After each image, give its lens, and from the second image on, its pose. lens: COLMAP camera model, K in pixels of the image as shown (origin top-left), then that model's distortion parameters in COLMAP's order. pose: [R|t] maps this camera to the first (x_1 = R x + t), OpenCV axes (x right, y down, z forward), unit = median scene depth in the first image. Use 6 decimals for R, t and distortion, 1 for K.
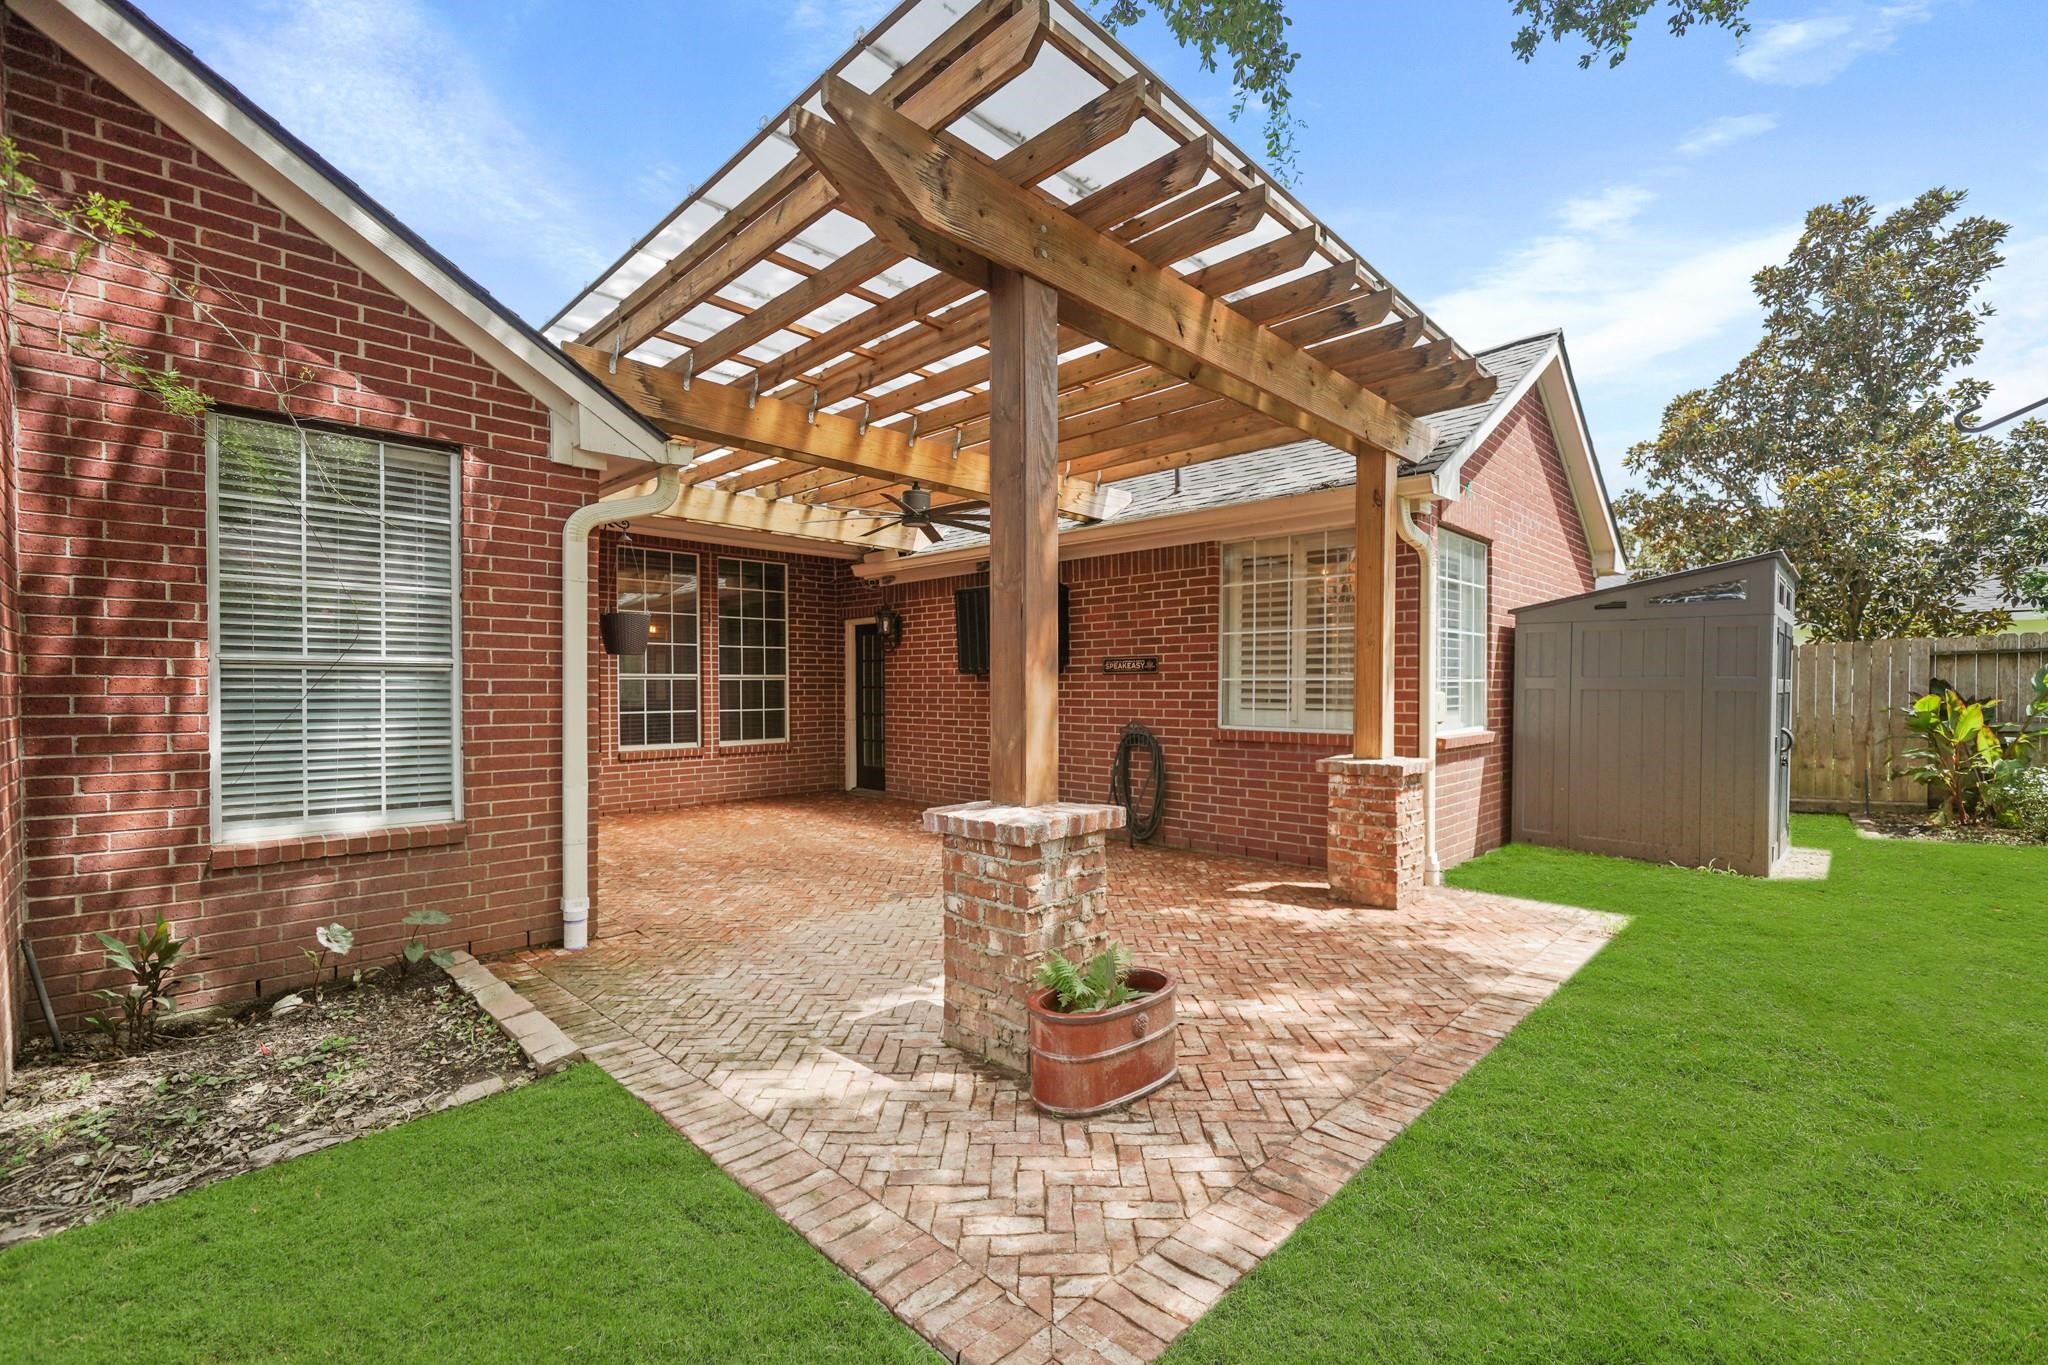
lens RADIAL K [[858.5, 0, 1026.7], [0, 858.5, 693.2], [0, 0, 1]] dist [-0.002772, -0.000200]
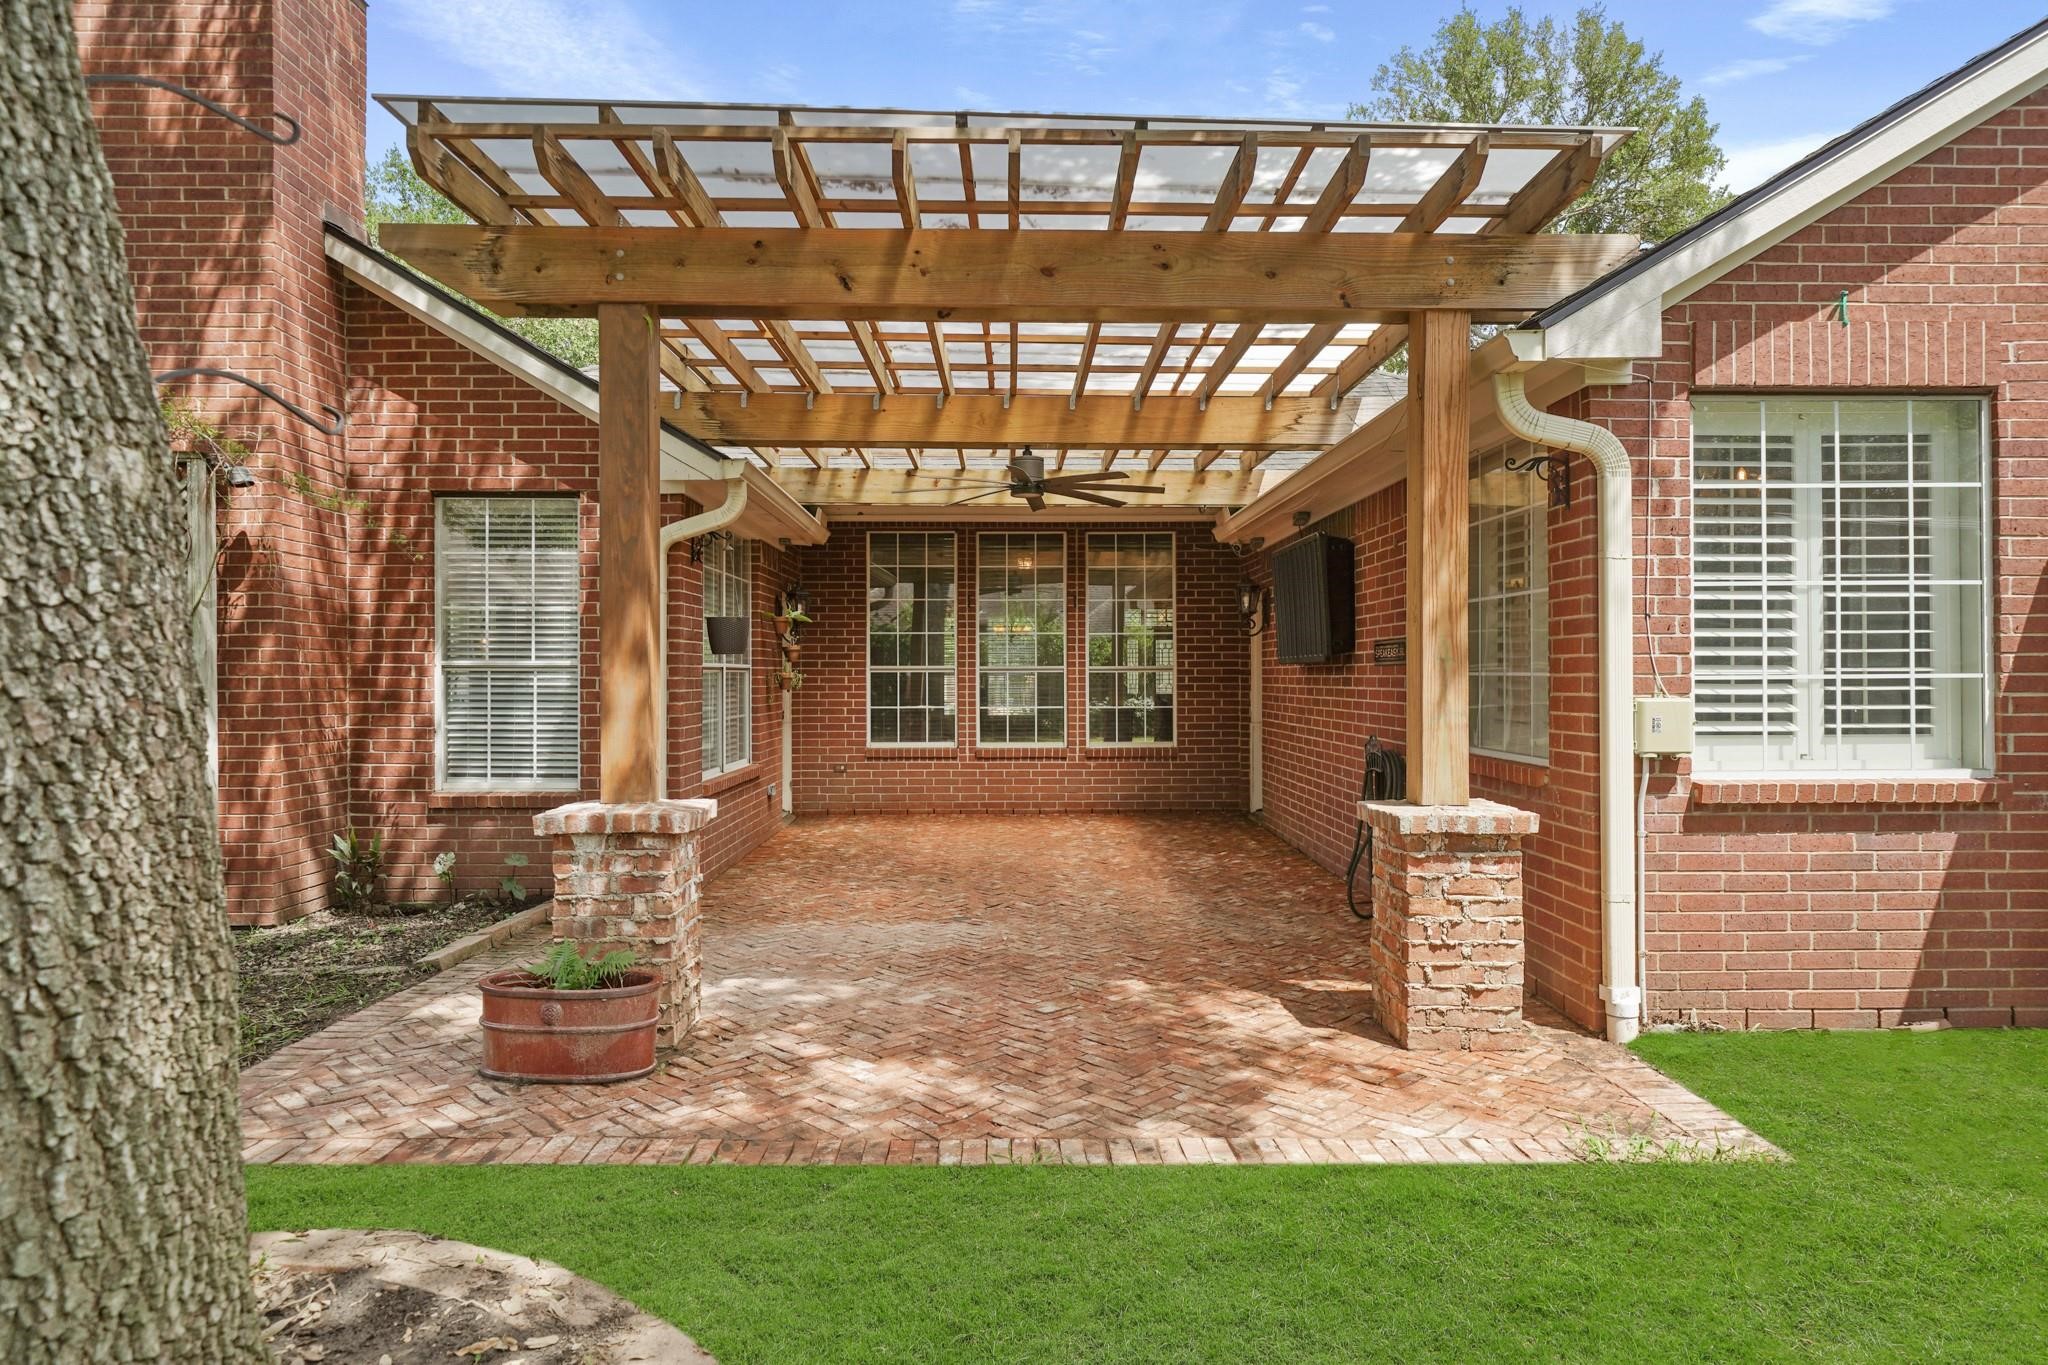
lens RADIAL K [[1165.1, 0, 1031.3], [0, 1165.1, 667.0], [0, 0, 1]] dist [-0.005095, 0.000757]
pose [[0.716694, -0.005568, -0.697366, 1.012452], [-0.004203, 0.999915, -0.012303, -0.014813], [0.697375, 0.011748, 0.716610, 0.248612]]
